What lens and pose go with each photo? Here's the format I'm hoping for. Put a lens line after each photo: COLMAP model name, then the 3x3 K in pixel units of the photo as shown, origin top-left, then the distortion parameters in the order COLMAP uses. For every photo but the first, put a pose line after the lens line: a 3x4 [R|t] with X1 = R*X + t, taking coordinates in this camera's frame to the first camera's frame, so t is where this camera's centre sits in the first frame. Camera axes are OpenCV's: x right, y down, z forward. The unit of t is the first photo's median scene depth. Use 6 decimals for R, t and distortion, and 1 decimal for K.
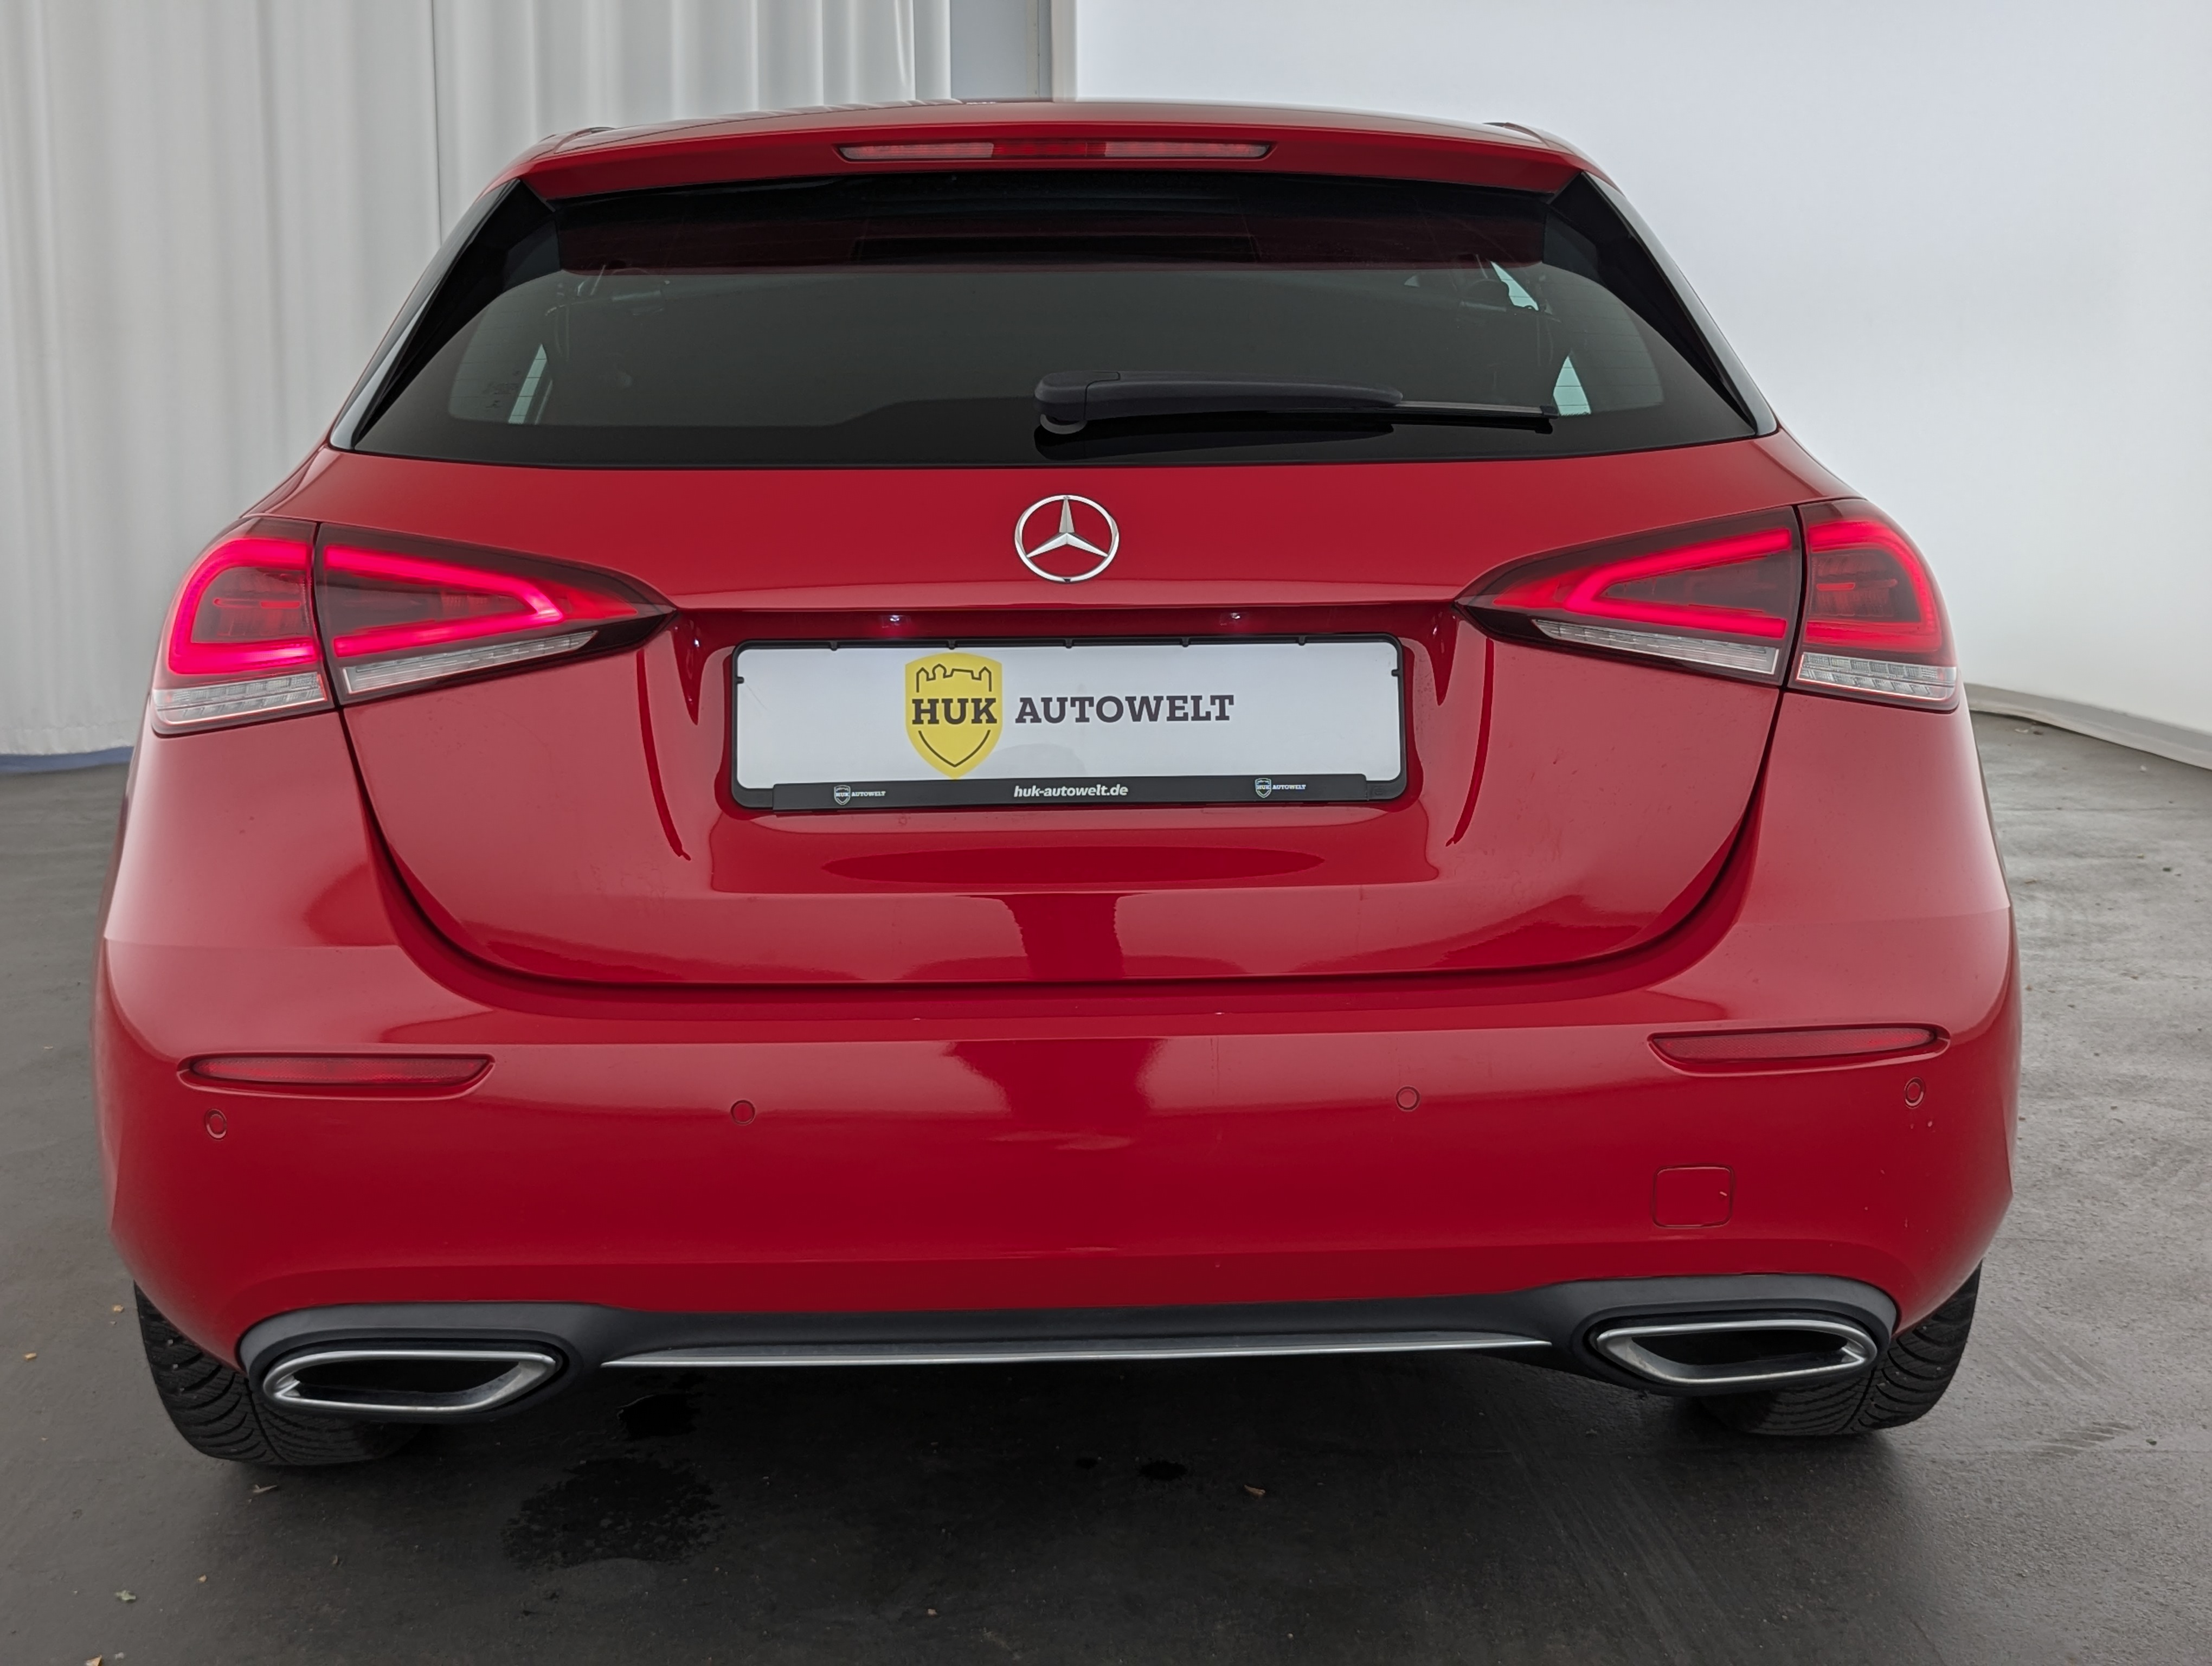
lens RADIAL K [[2910.0, 0, 1106.0], [0, 2910.0, 833.0], [0, 0, 1]] dist [-0.010833, -0.025539]
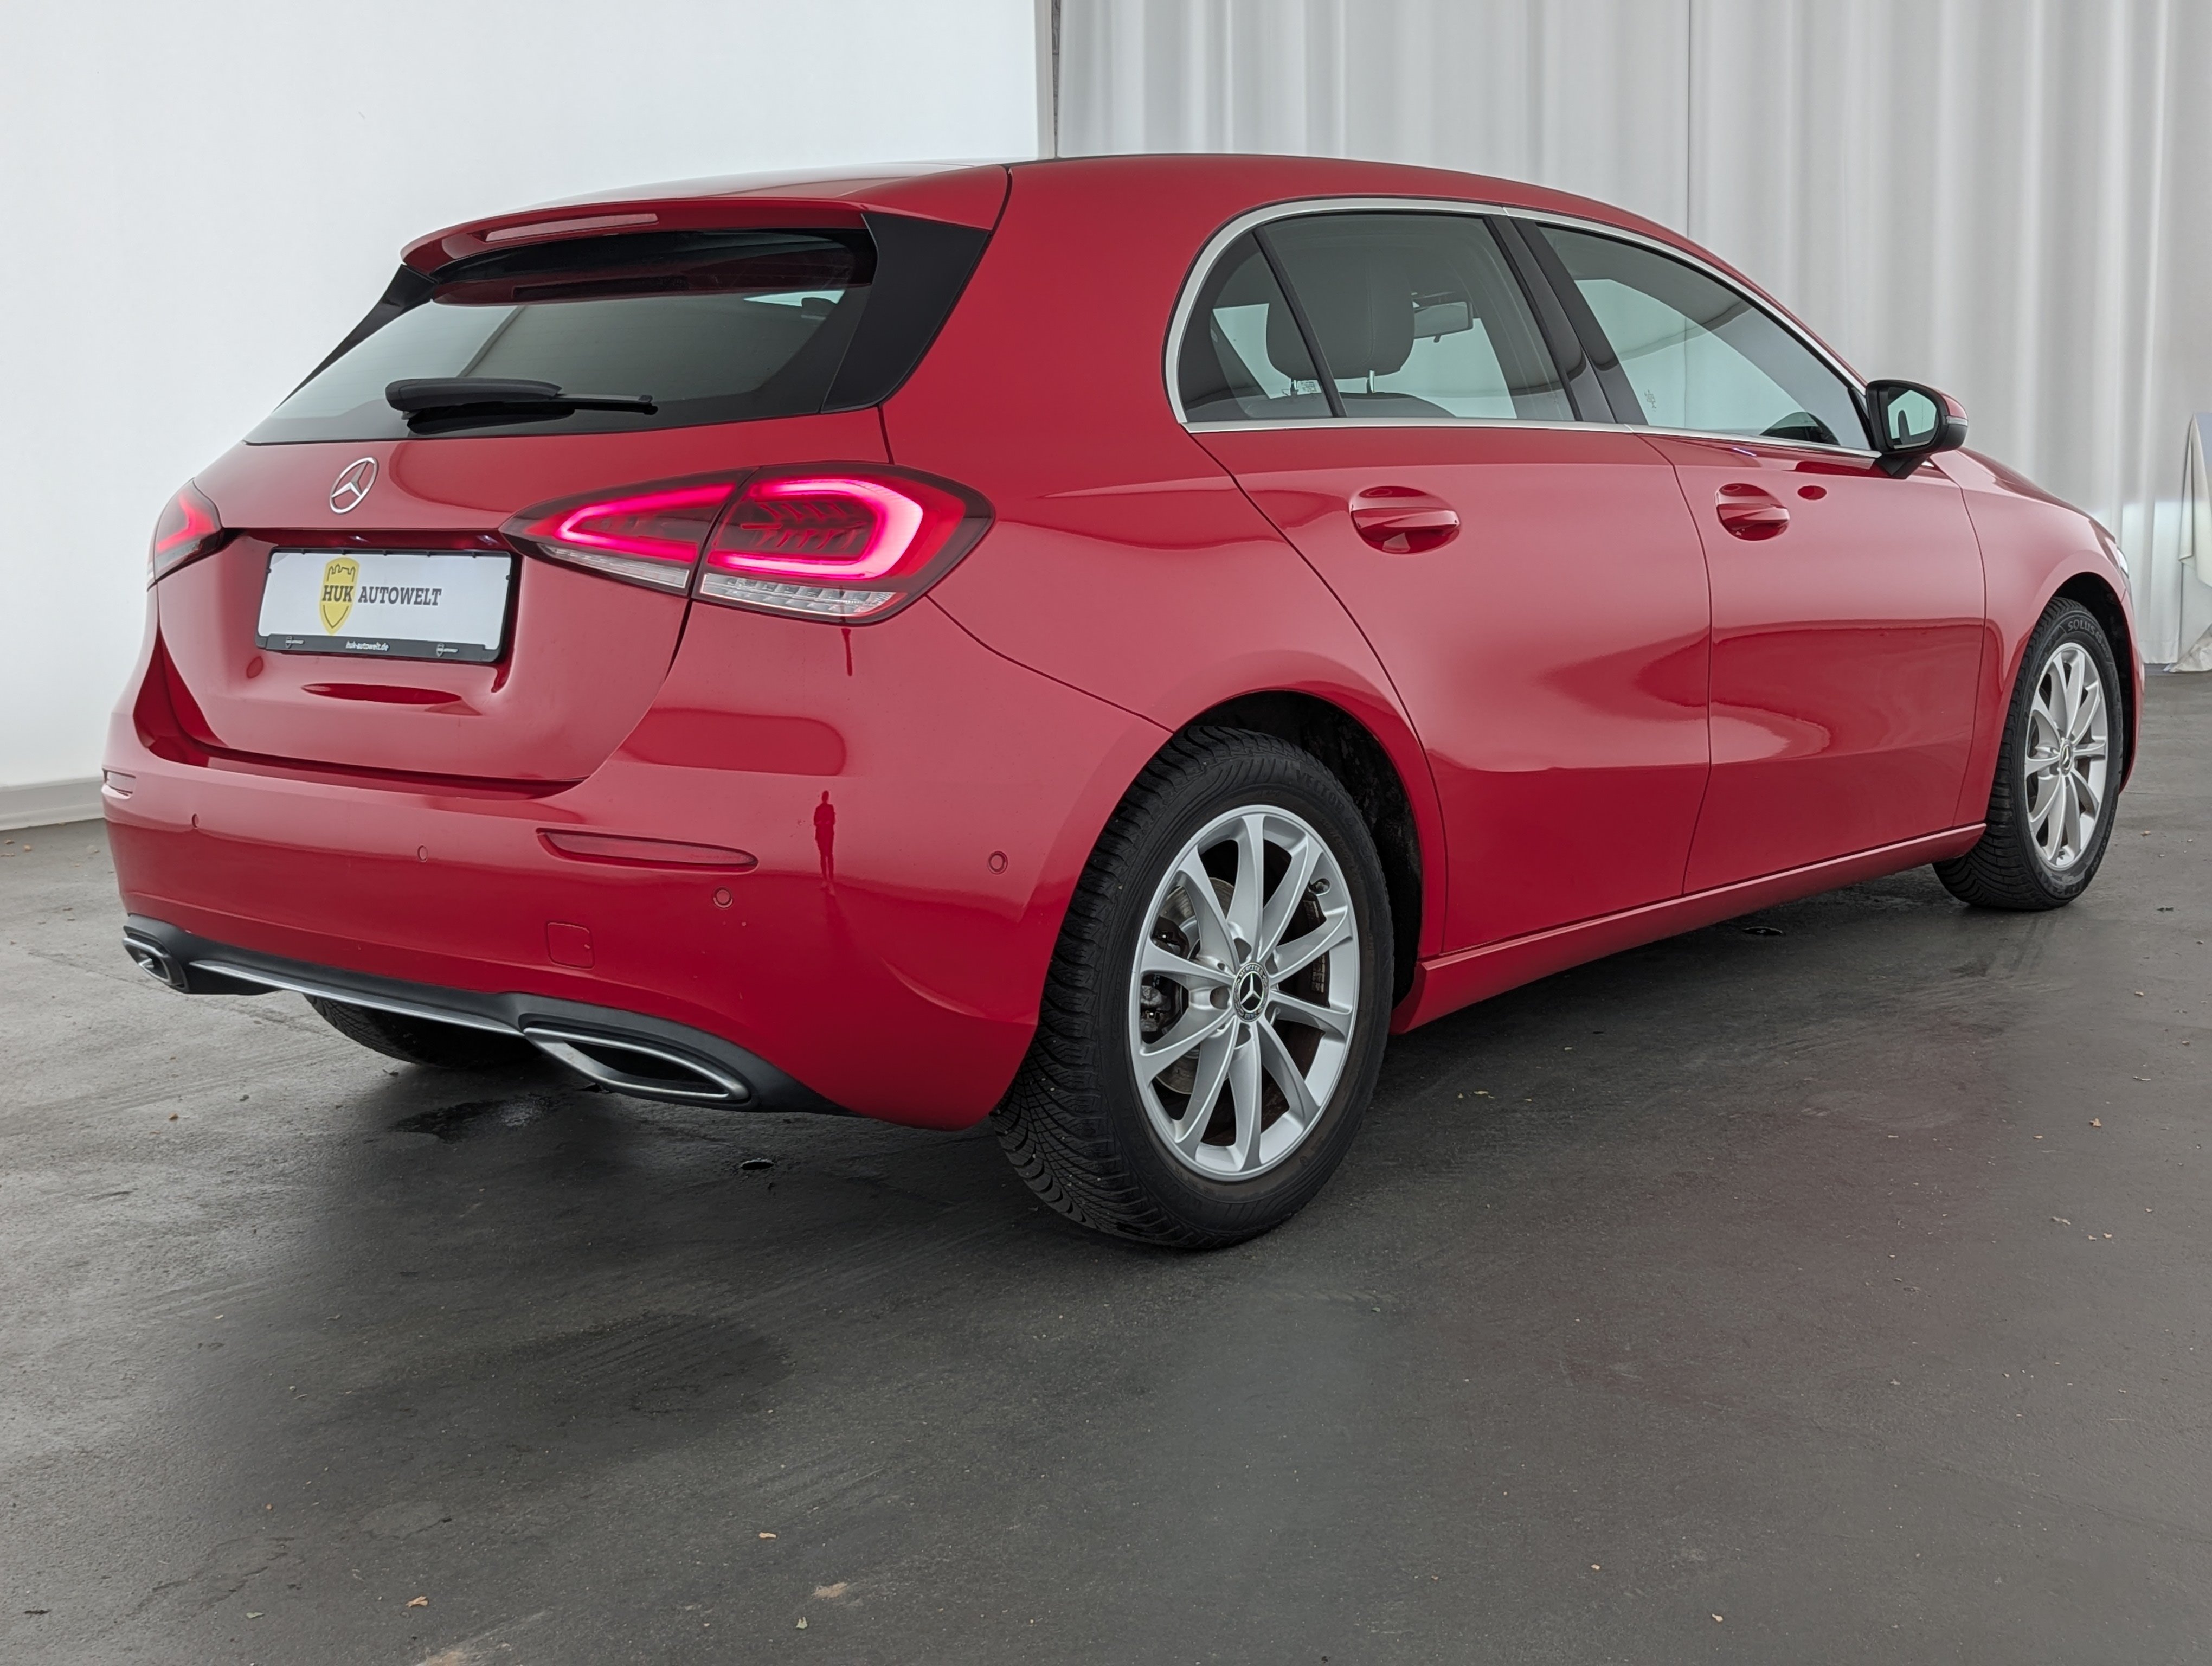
lens RADIAL K [[2910.0, 0, 1106.0], [0, 2910.0, 833.0], [0, 0, 1]] dist [-0.010833, -0.025539]
pose [[0.749489, 0.089744, -0.655906, 1.312231], [-0.083684, 0.995665, 0.040608, -0.011157], [0.656706, 0.024453, 0.753750, 0.085065]]
